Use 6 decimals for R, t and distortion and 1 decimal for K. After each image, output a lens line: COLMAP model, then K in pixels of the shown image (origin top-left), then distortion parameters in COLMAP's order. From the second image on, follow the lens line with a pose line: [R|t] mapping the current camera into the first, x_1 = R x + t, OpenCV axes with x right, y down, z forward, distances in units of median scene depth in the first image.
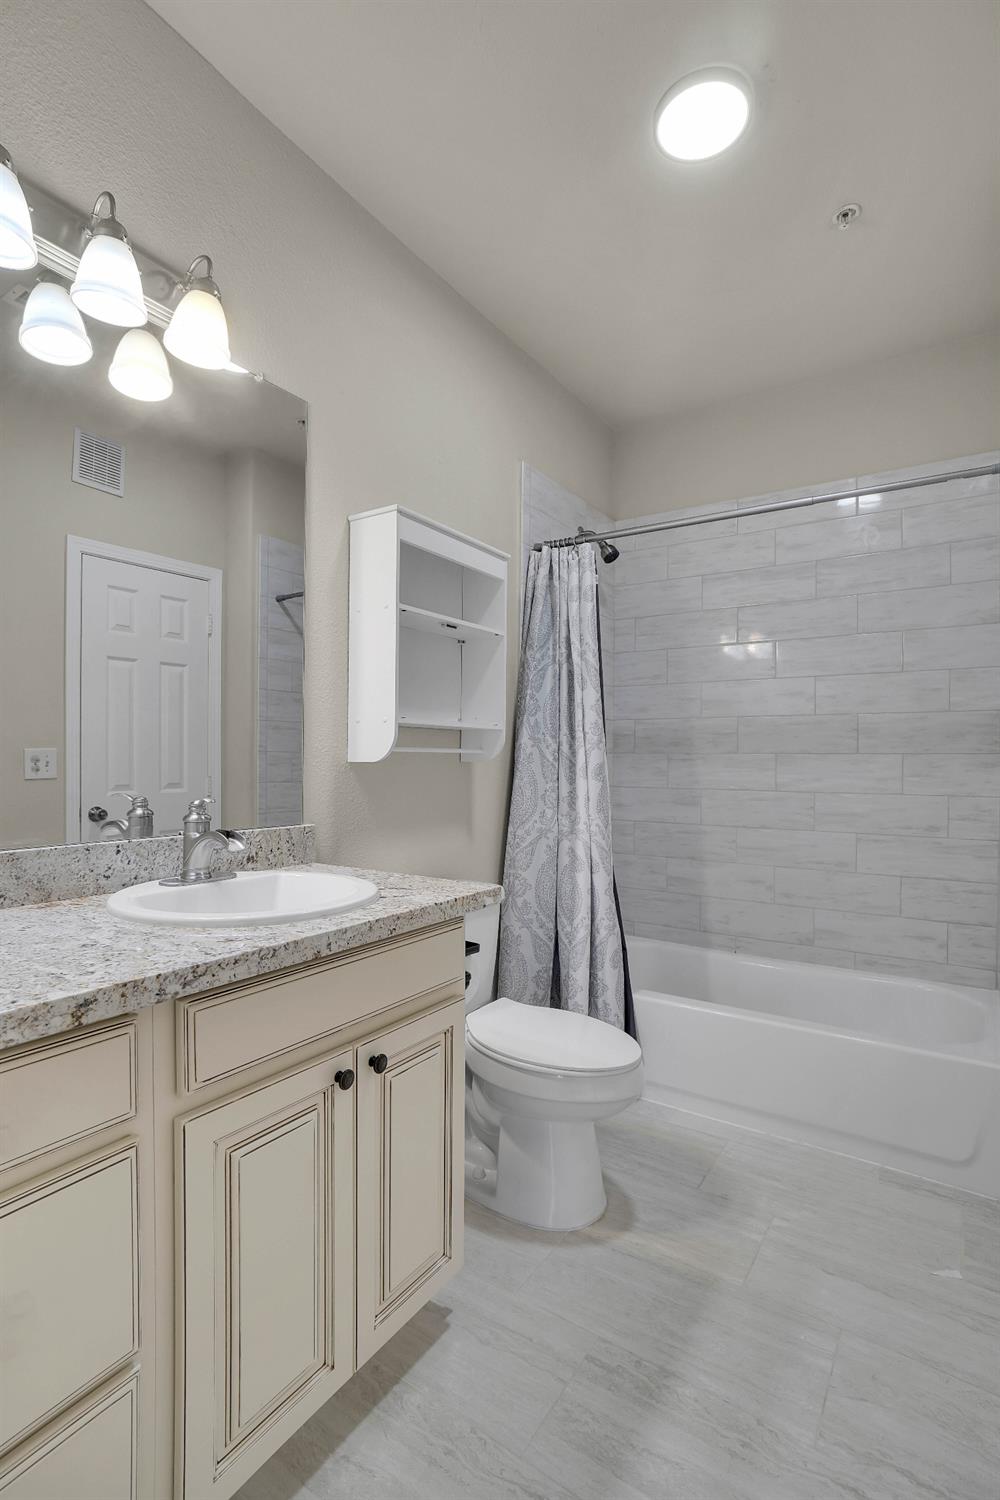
lens RADIAL K [[718.4, 0, 499.0], [0, 718.4, 751.9], [0, 0, 1]] dist [-0.049416, 0.022199]
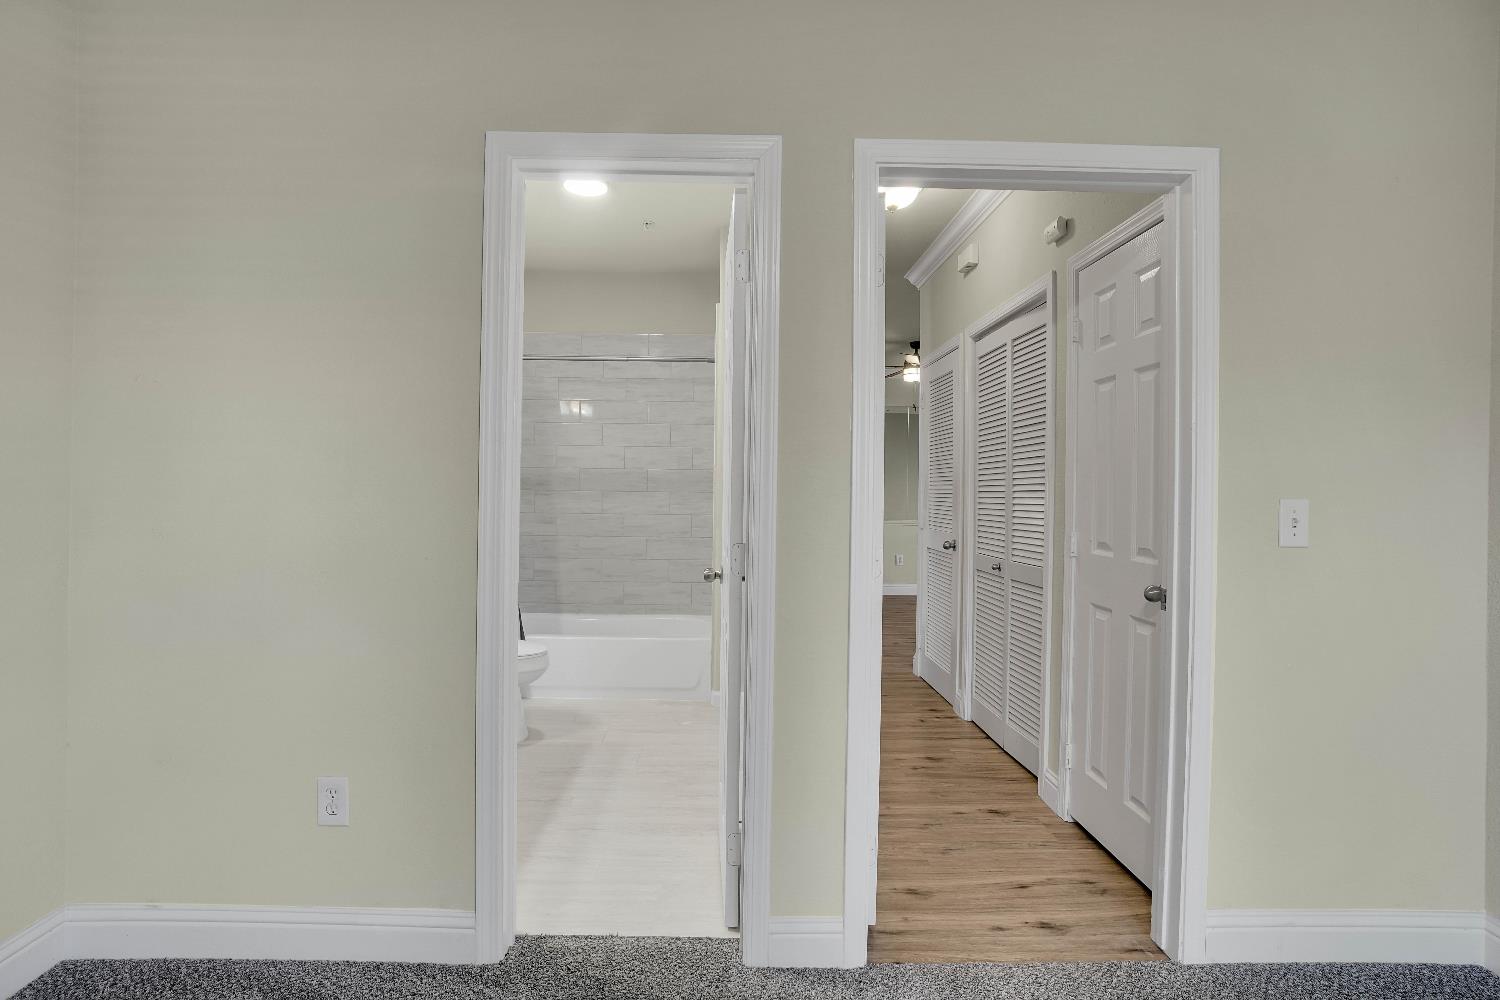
lens RADIAL K [[659.9, 0, 735.5], [0, 659.9, 488.7], [0, 0, 1]] dist [-0.063187, 0.022291]
pose [[0.818703, 0.013766, 0.574053, -0.458774], [-0.013045, 0.999900, -0.005373, 0.001927], [-0.574070, -0.003089, 0.818801, -0.832193]]
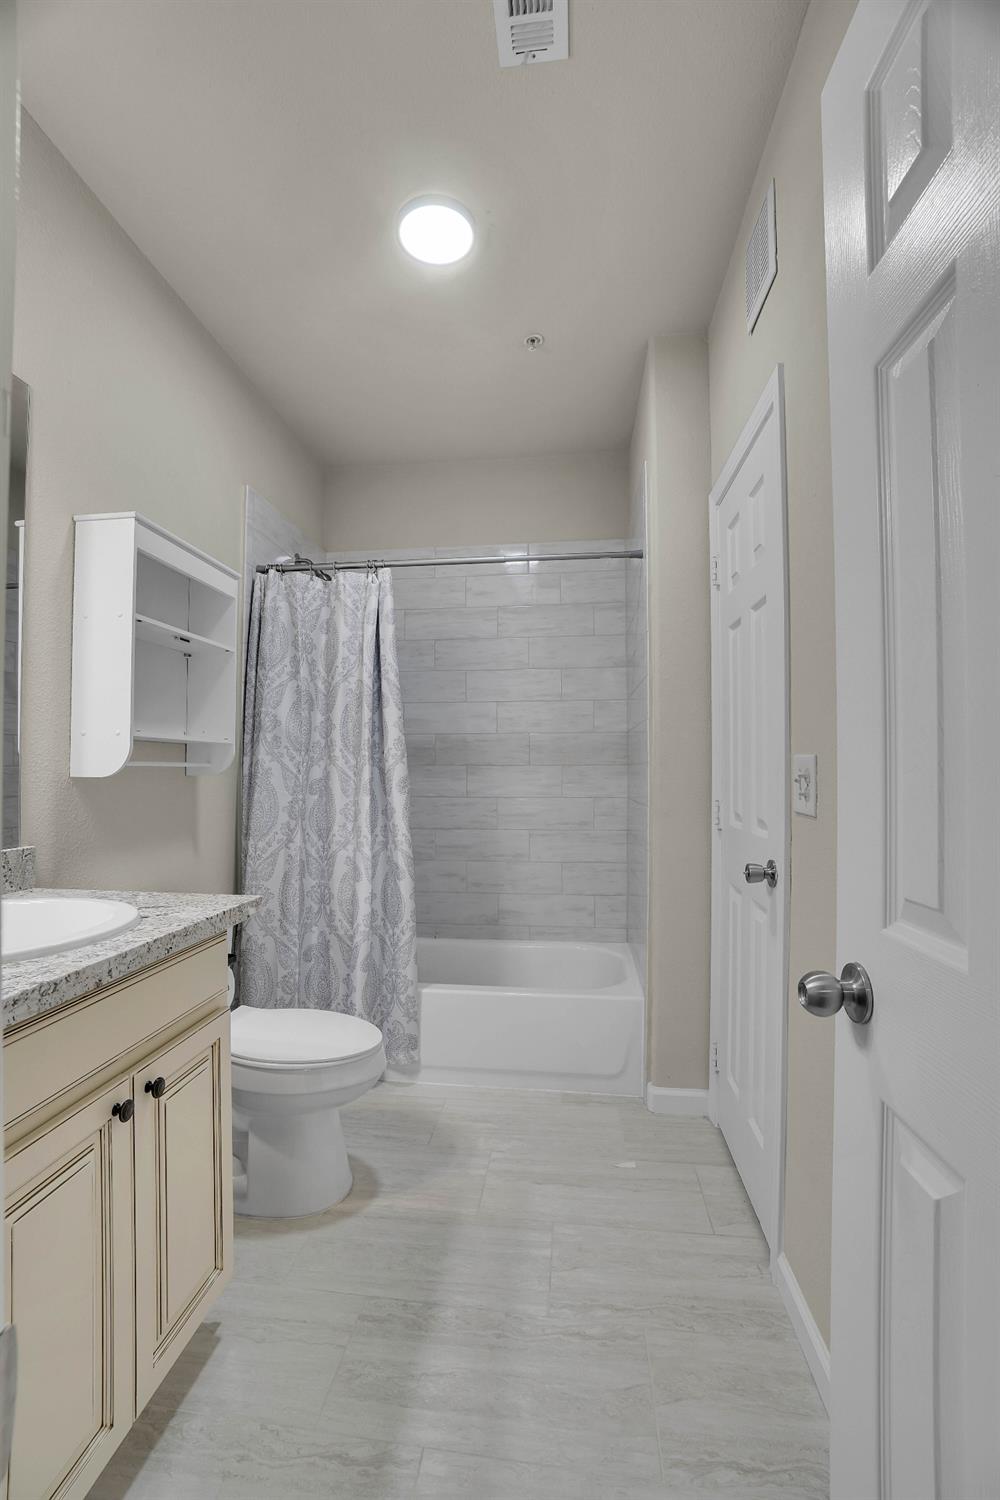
lens RADIAL K [[659.9, 0, 500.0], [0, 659.9, 750.0], [0, 0, 1]] dist [-0.063187, 0.022291]
pose [[0.890760, 0.005956, 0.454434, -0.117375], [0.003043, 0.999814, -0.019070, -0.004615], [-0.454463, 0.018370, 0.890576, -0.002214]]
